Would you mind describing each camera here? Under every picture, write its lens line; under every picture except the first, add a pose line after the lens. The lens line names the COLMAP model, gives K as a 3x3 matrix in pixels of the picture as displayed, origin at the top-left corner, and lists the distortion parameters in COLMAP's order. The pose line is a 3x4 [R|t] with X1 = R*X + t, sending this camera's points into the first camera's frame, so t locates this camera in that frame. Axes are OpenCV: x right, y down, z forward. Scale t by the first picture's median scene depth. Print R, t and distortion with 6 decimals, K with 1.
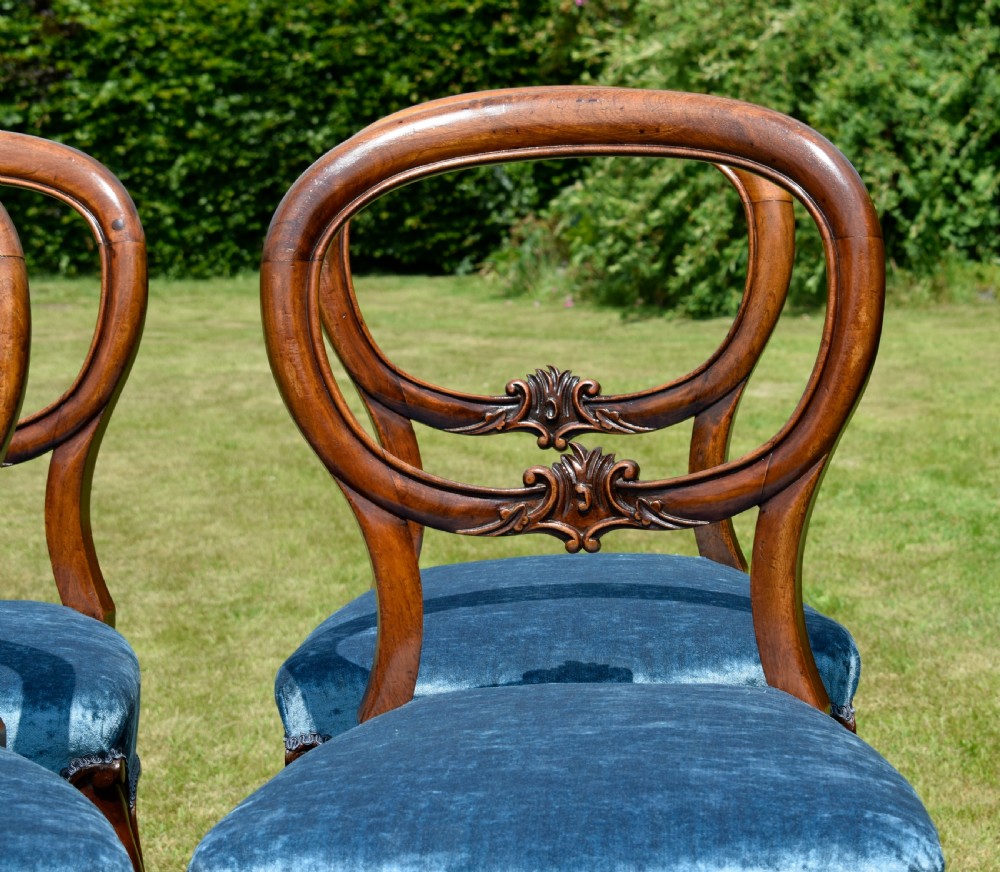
lens RADIAL K [[2801.8, 0, 660.8], [0, 2801.8, 449.9], [0, 0, 1]] dist [-0.008797, 0.000000]
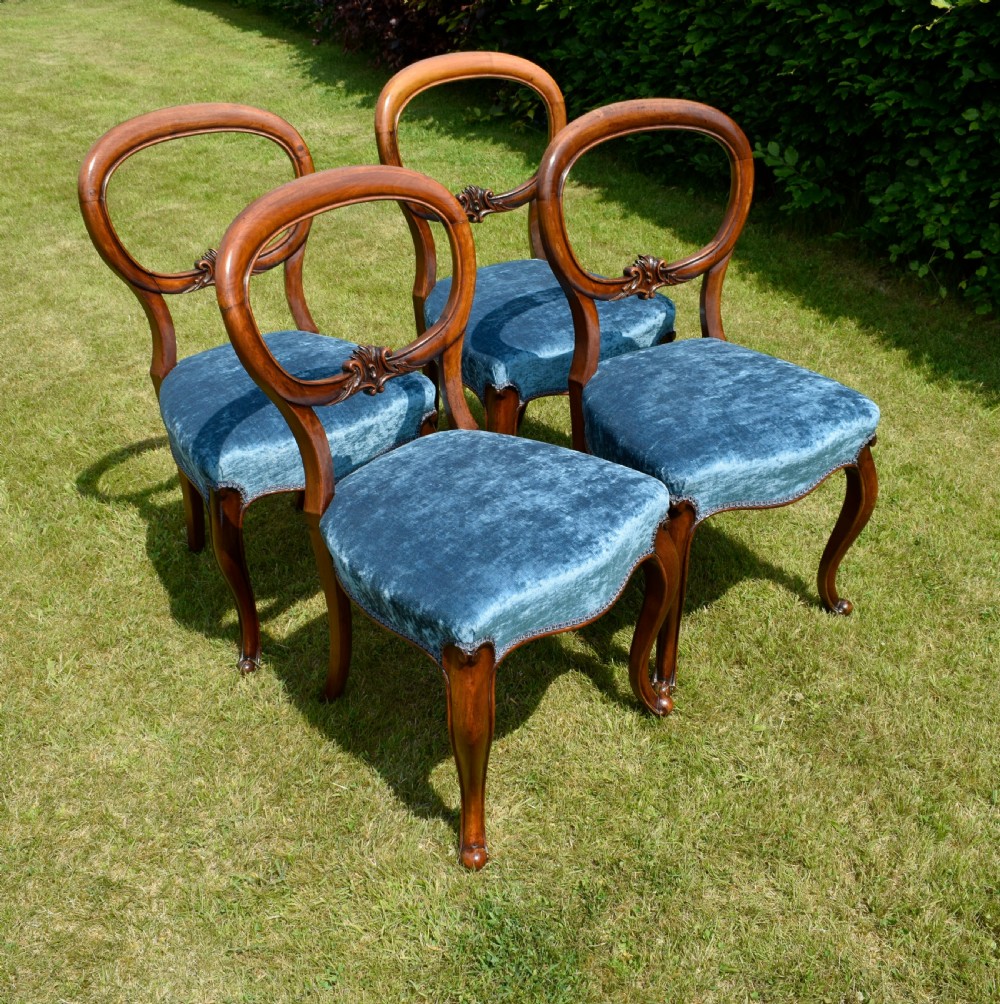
lens RADIAL K [[1180.3, 0, 503.0], [0, 1180.3, 510.8], [0, 0, 1]] dist [-0.019051, 0.000000]
pose [[0.849940, -0.263217, 0.456421, -0.535388], [0.059864, 0.908905, 0.412685, -0.187064], [-0.523468, -0.323434, 0.788271, 0.142764]]
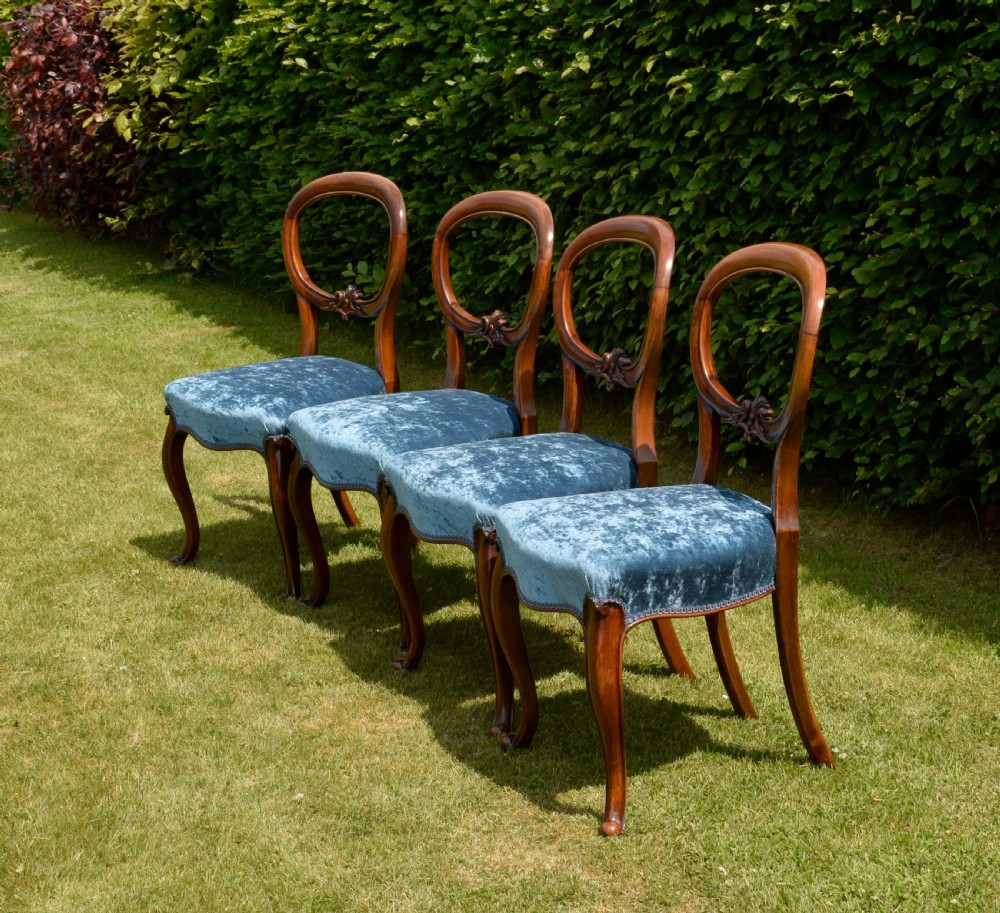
lens RADIAL K [[2227.4, 0, 479.9], [0, 2227.4, 463.3], [0, 0, 1]] dist [-0.033443, 0.000000]
pose [[0.864608, -0.122478, 0.487290, -0.741947], [0.071071, 0.989896, 0.122702, -0.060662], [-0.497395, -0.071457, 0.864576, -1.286382]]
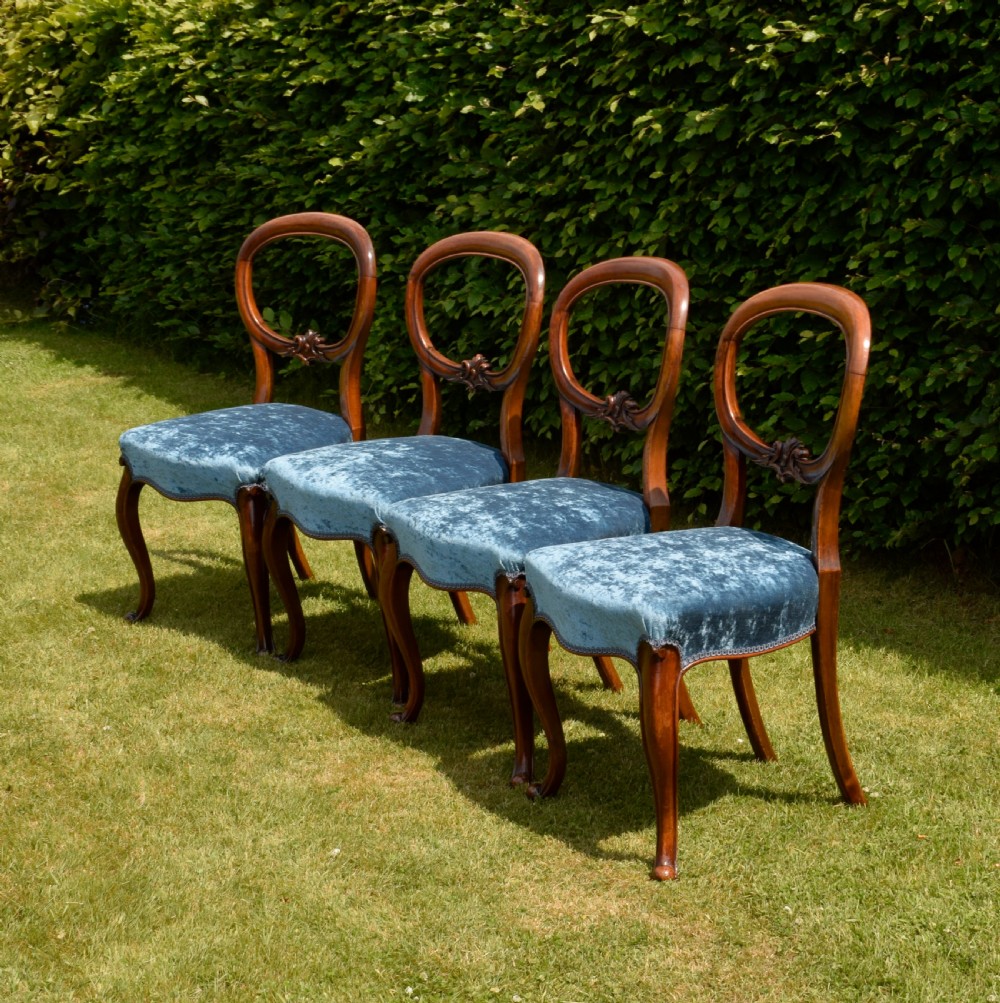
lens RADIAL K [[2295.3, 0, 563.0], [0, 2295.3, 558.3], [0, 0, 1]] dist [-0.022669, 0.000000]
pose [[0.791667, -0.142400, 0.594126, -0.891565], [0.066862, 0.986811, 0.147426, -0.065219], [-0.607283, -0.076987, 0.790747, -1.213109]]
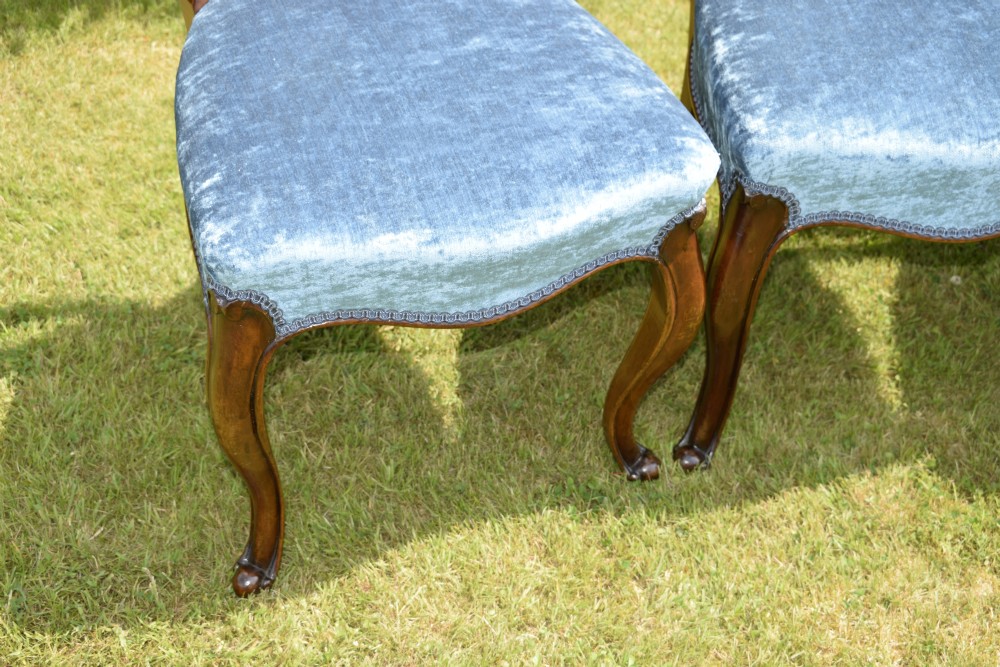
lens RADIAL K [[1449.4, 0, 503.9], [0, 1449.4, 335.4], [0, 0, 1]] dist [0.021117, 0.000000]
pose [[0.923949, -0.201215, 0.325316, -0.178530], [-0.040666, 0.793976, 0.606588, -0.157286], [-0.380347, -0.573686, 0.725411, 0.292022]]
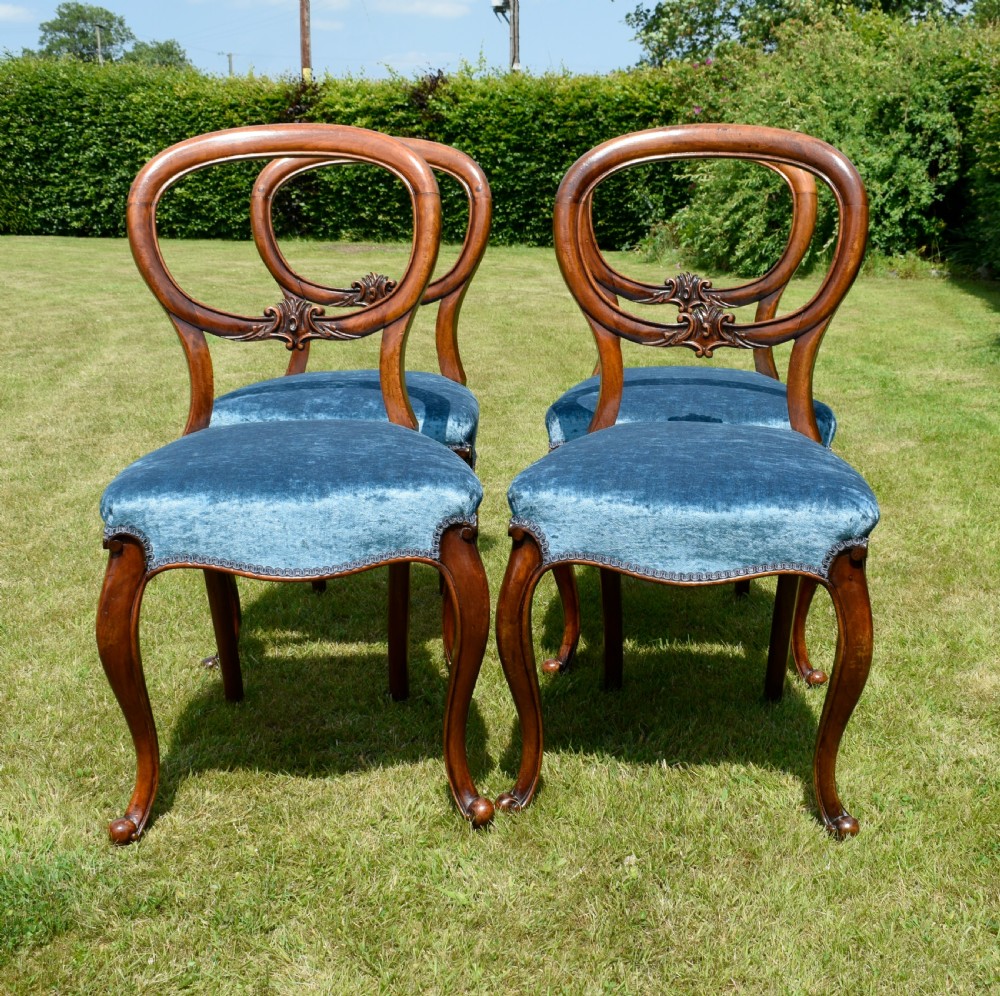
lens RADIAL K [[1395.4, 0, 542.3], [0, 1395.4, 493.3], [0, 0, 1]] dist [-0.028969, 0.000000]
pose [[0.990747, 0.073001, -0.114413, -0.017032], [-0.060499, 0.992180, 0.109173, 0.024929], [0.121488, -0.101241, 0.987416, -0.010702]]
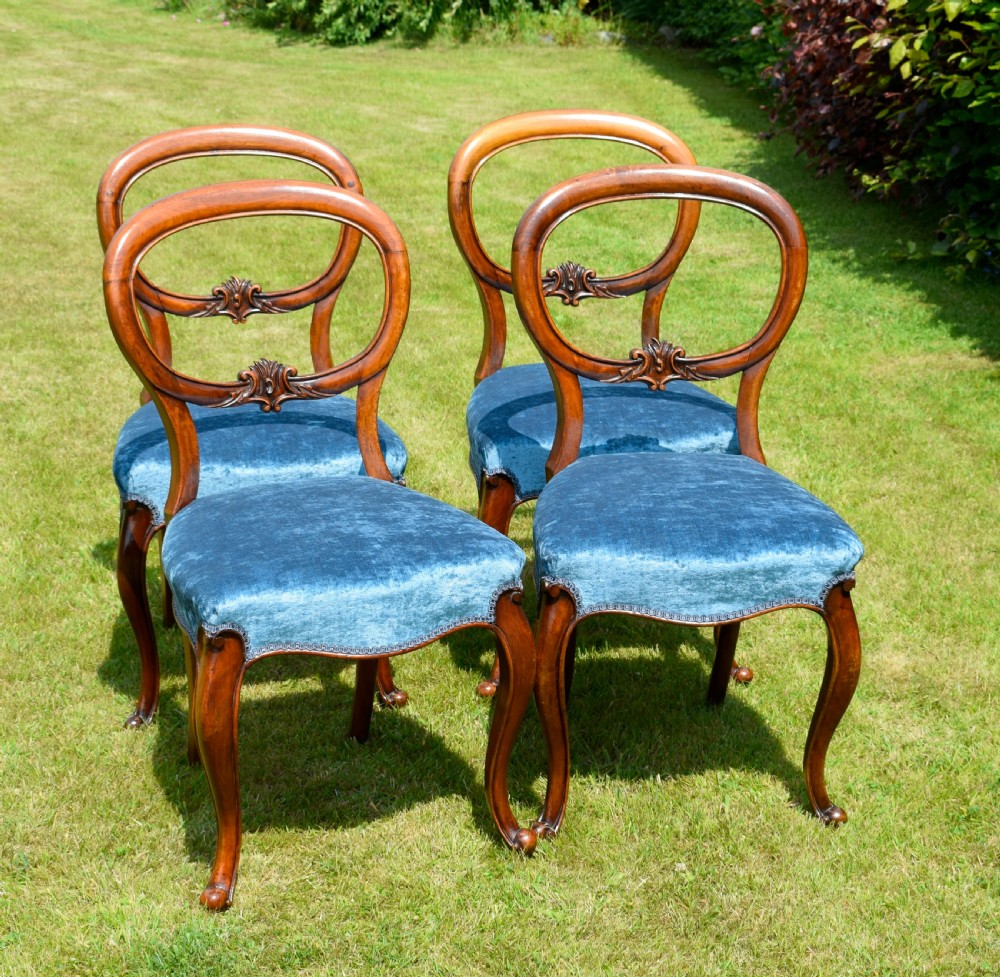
lens RADIAL K [[2217.5, 0, 506.0], [0, 2217.5, 530.2], [0, 0, 1]] dist [-0.017105, 0.000000]
pose [[0.988462, 0.000001, 0.151472, -0.314767], [-0.030470, 0.979560, 0.198832, -0.151164], [-0.148375, -0.201153, 0.968257, -0.493435]]
